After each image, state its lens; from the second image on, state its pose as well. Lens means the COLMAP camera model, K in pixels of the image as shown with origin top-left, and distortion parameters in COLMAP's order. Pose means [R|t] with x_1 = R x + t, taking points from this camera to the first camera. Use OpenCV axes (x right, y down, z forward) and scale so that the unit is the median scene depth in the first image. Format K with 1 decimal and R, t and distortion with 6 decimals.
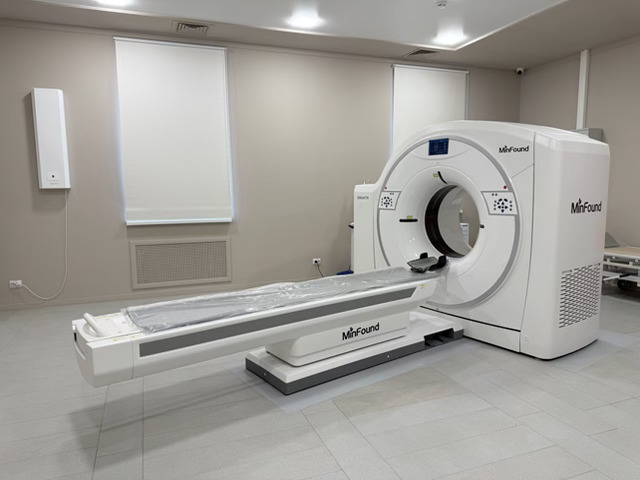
lens RADIAL K [[447.3, 0, 317.5], [0, 447.3, 238.3], [0, 0, 1]] dist [0.083897, -0.142533]
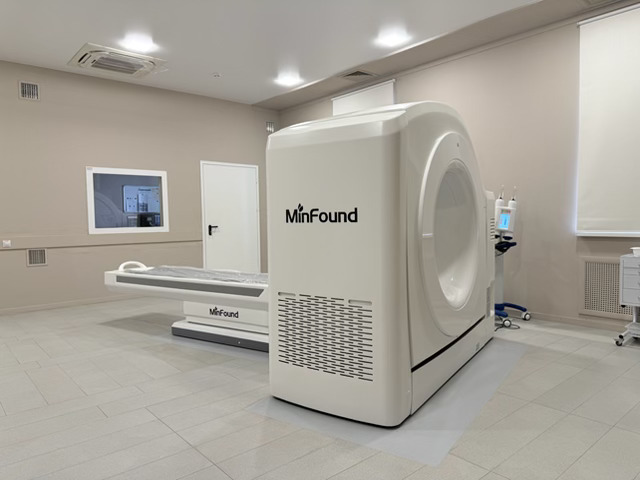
lens RADIAL K [[440.3, 0, 320.0], [0, 440.3, 240.0], [0, 0, 1]] dist [0.084857, -0.135753]
pose [[0.361995, 0.051815, -0.930739, 0.876637], [-0.093682, 0.995421, 0.018980, -0.029665], [0.927461, 0.080323, 0.365191, 0.512017]]
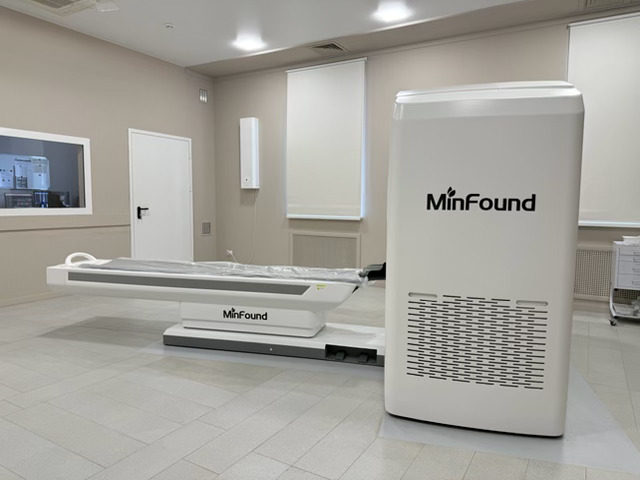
lens RADIAL K [[440.3, 0, 320.0], [0, 440.3, 240.0], [0, 0, 1]] dist [0.084857, -0.135753]
pose [[0.632960, 0.084272, -0.769584, 0.645087], [-0.103964, 0.994306, 0.023373, -0.005741], [0.767172, 0.065215, 0.638117, 0.305926]]
